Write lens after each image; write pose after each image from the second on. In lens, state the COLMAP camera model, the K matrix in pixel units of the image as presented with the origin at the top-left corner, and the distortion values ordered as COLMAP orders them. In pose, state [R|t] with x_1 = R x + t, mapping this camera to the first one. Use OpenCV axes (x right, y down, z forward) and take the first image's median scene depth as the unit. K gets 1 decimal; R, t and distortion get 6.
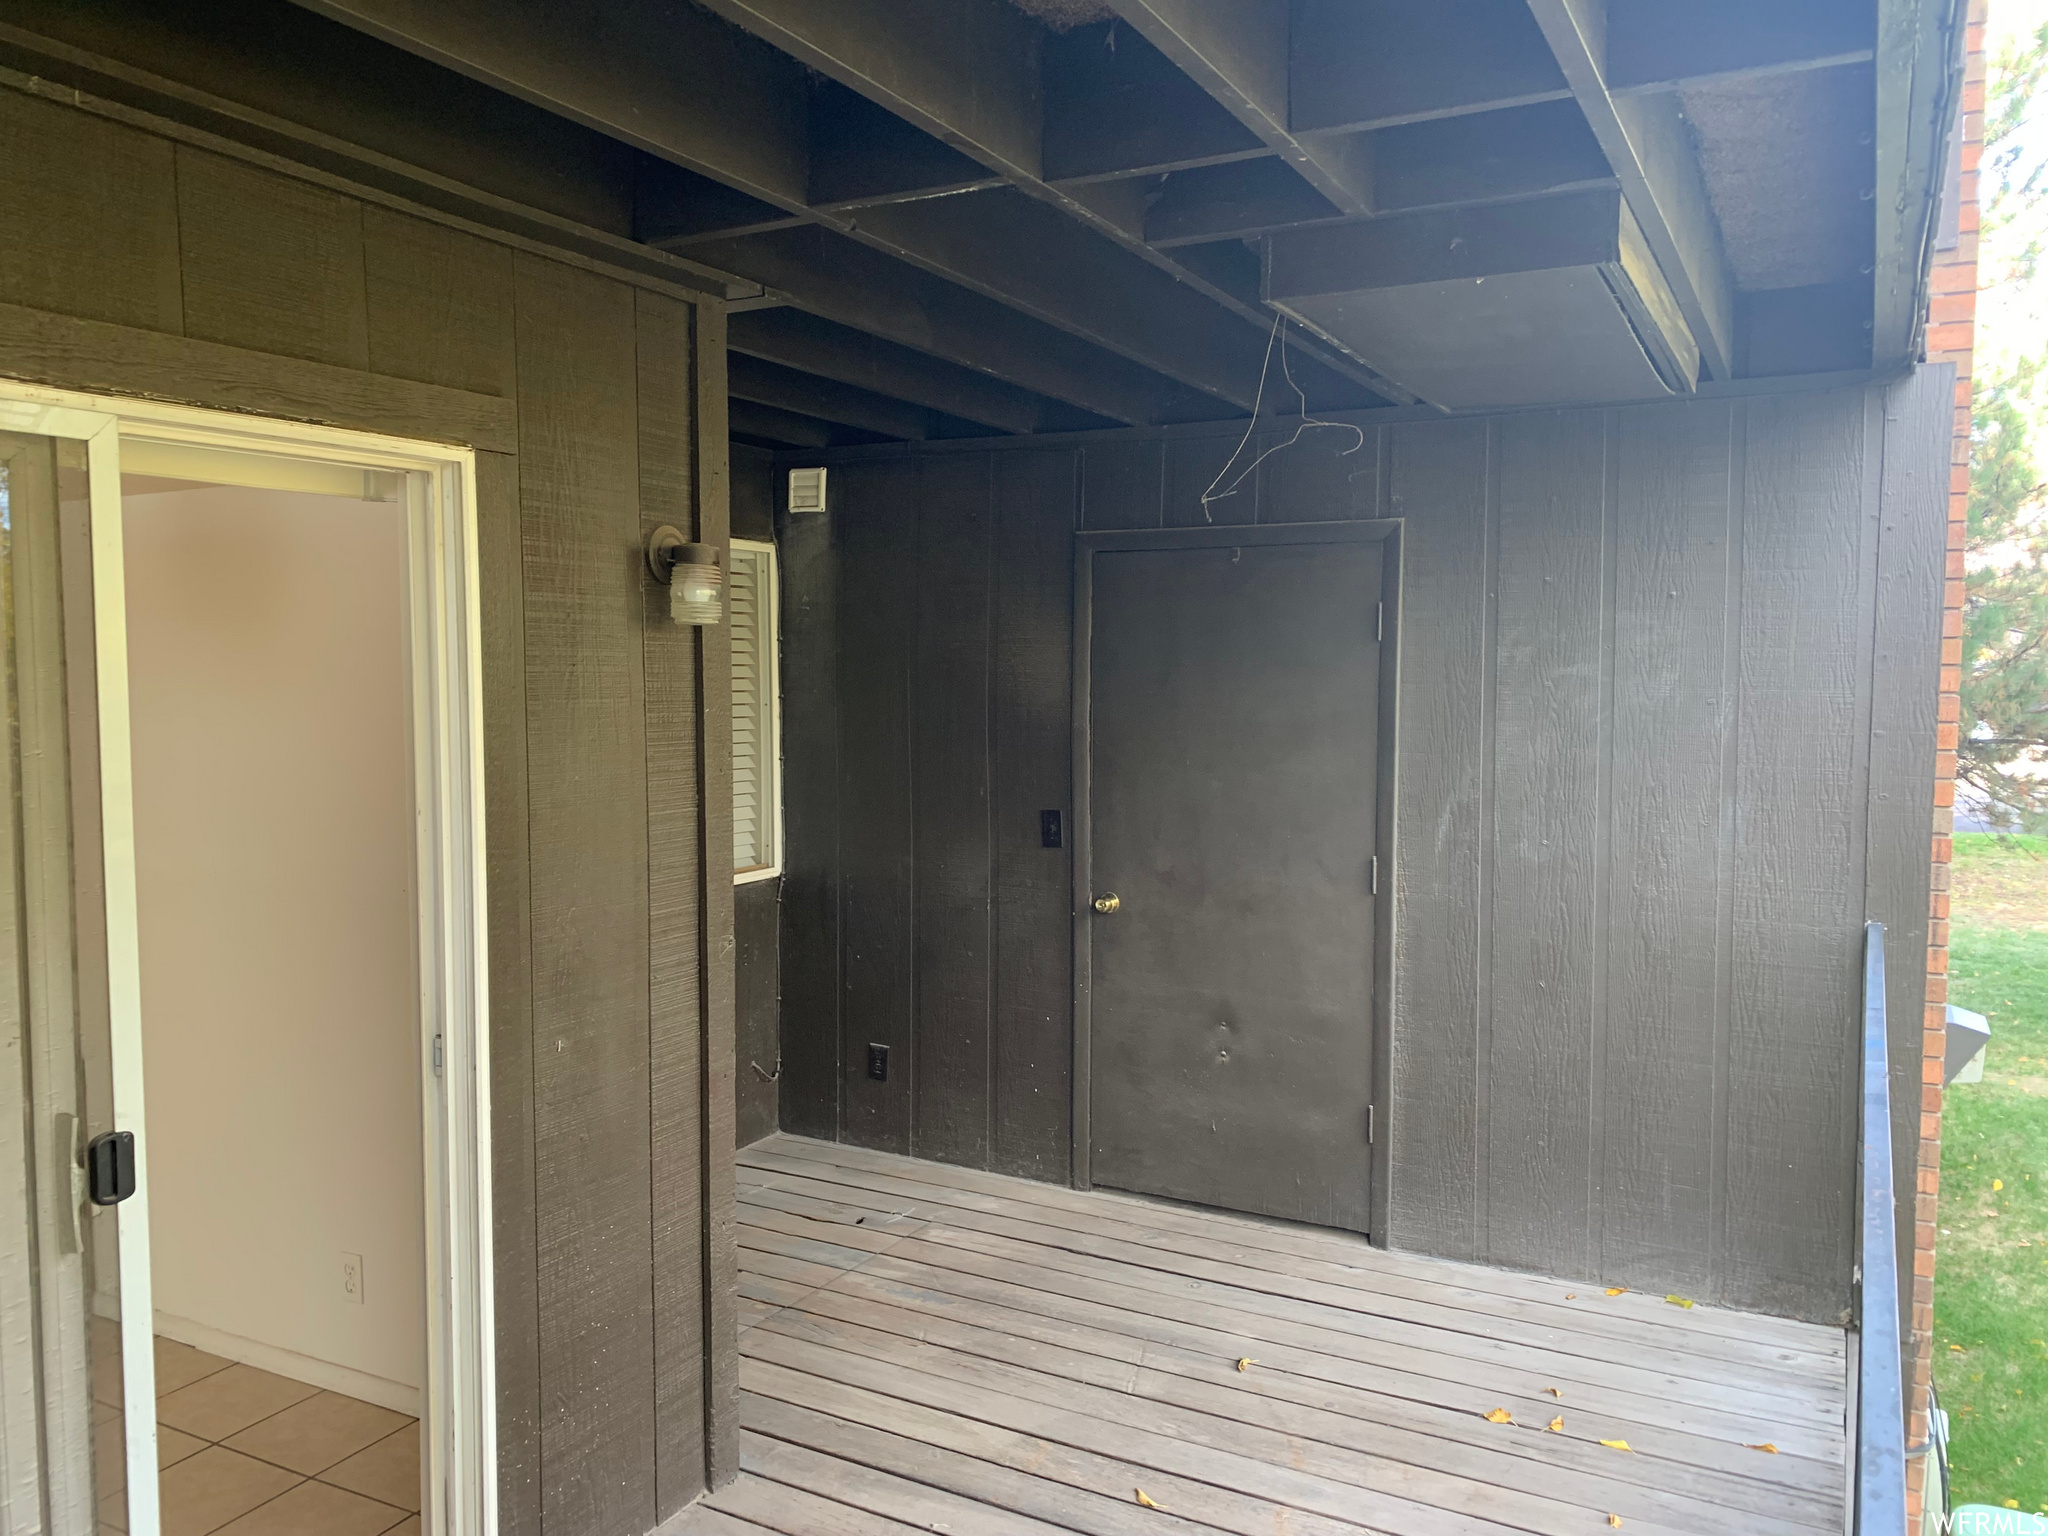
lens RADIAL K [[1554.5, 0, 1024.0], [0, 1554.5, 768.0], [0, 0, 1]] dist [0.002708, 0.000993]
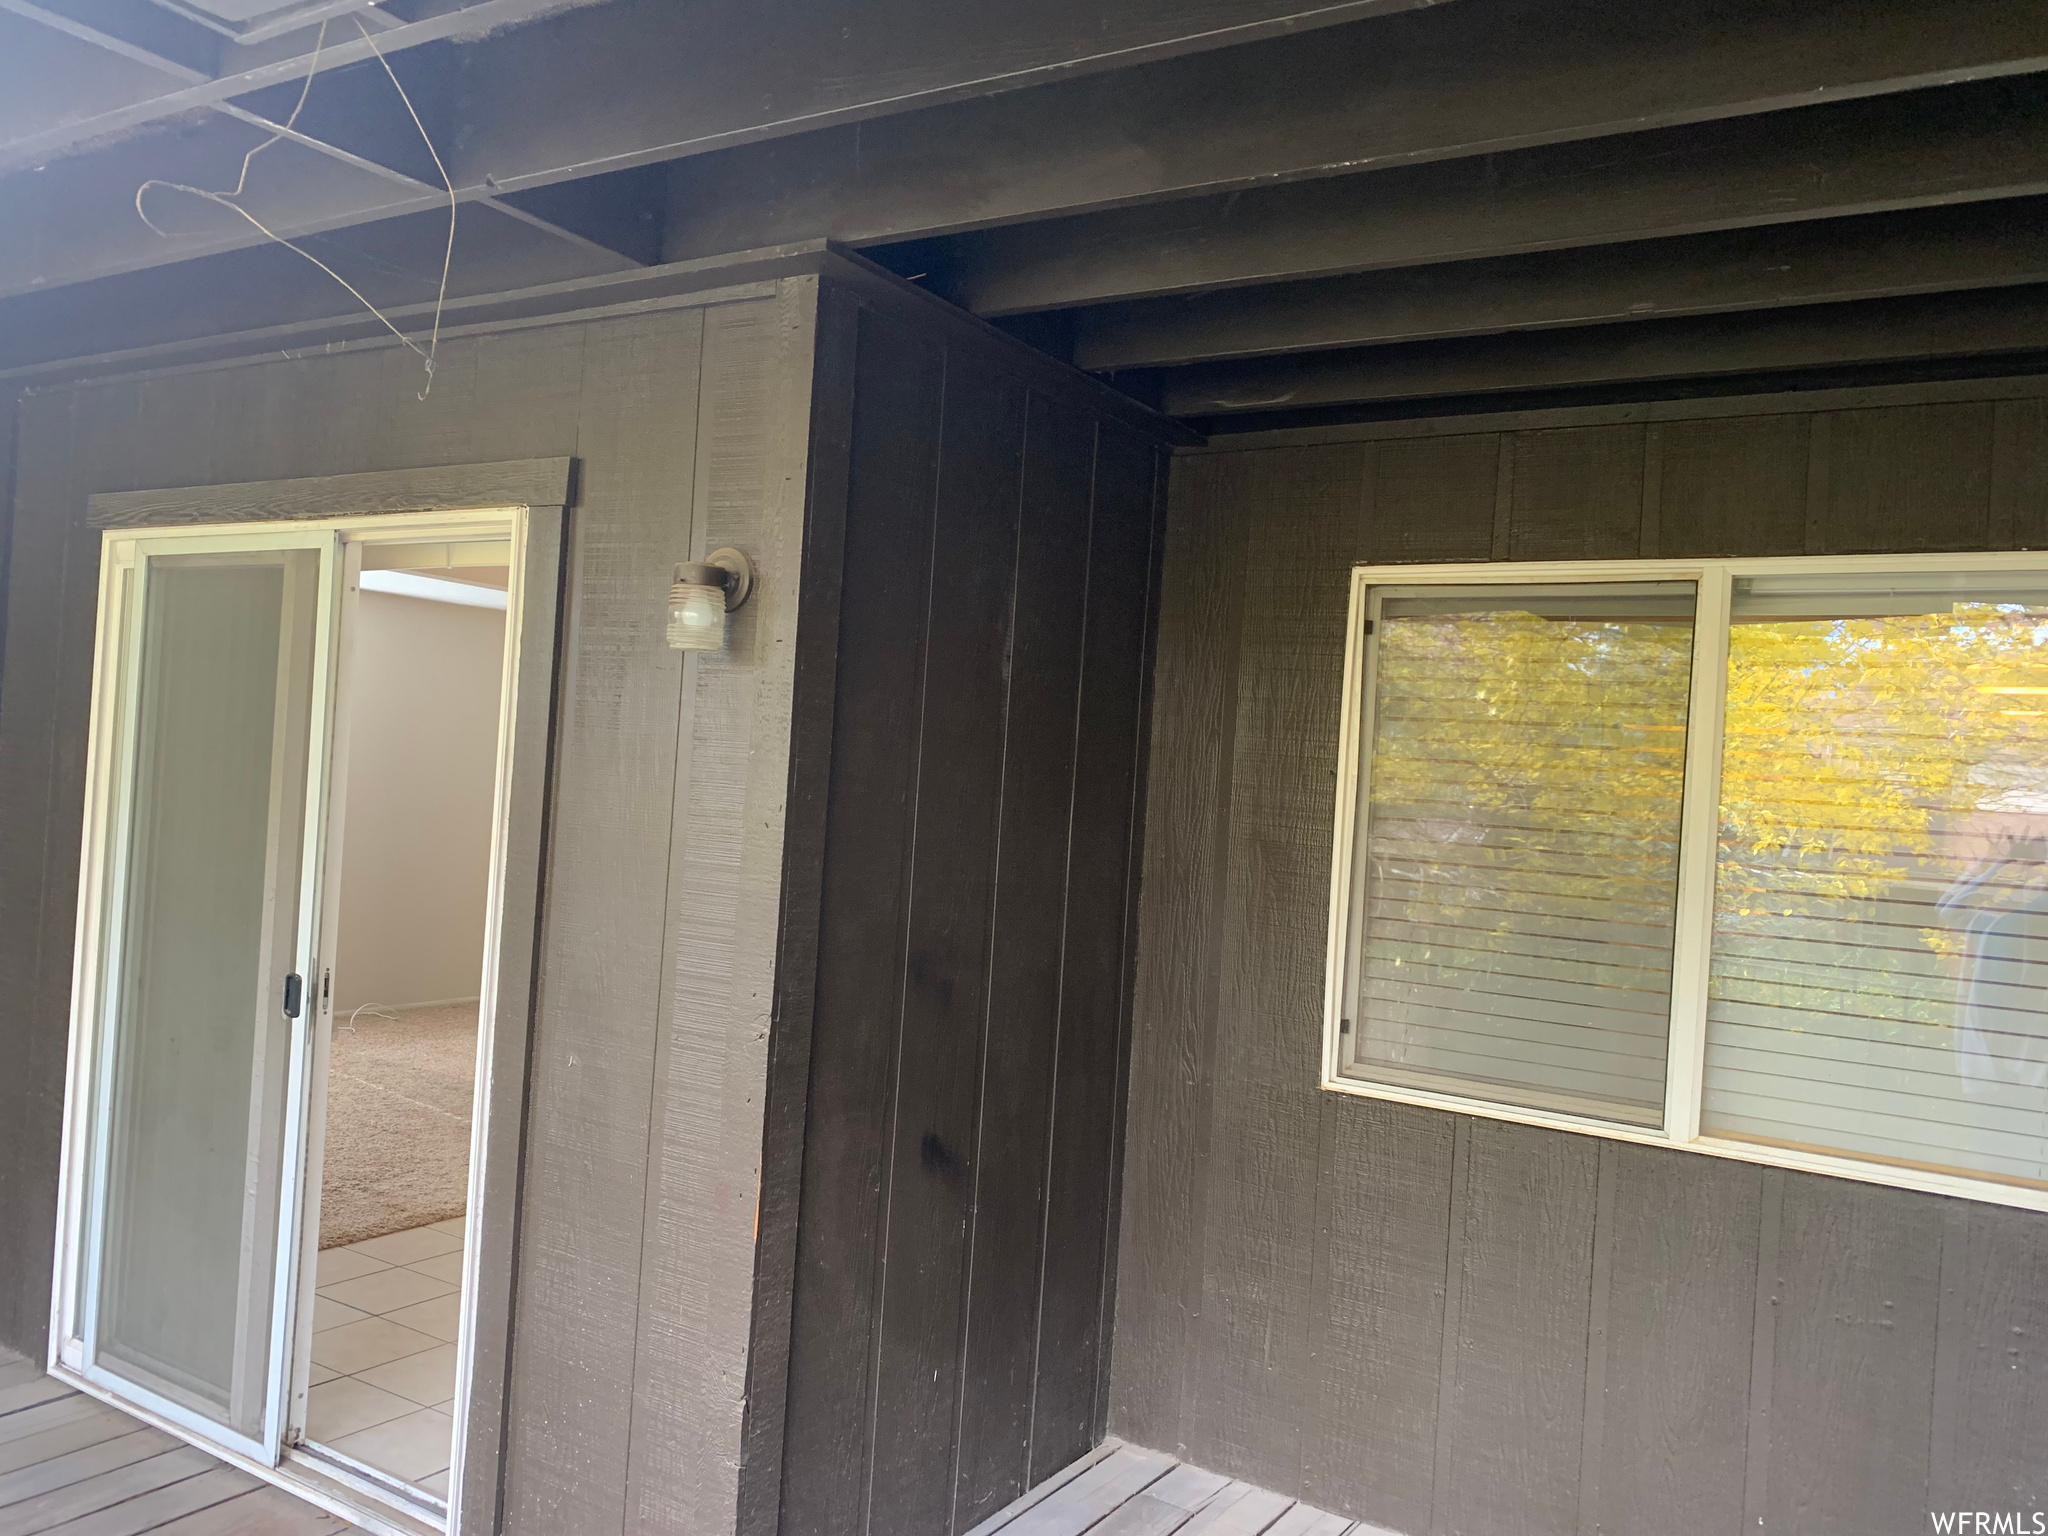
lens RADIAL K [[1554.5, 0, 1024.0], [0, 1554.5, 768.0], [0, 0, 1]] dist [0.002708, 0.000993]
pose [[-0.057249, -0.011103, -0.998298, 0.720568], [-0.132386, 0.991192, -0.003432, -0.051019], [0.989544, 0.131965, -0.058215, 1.336121]]
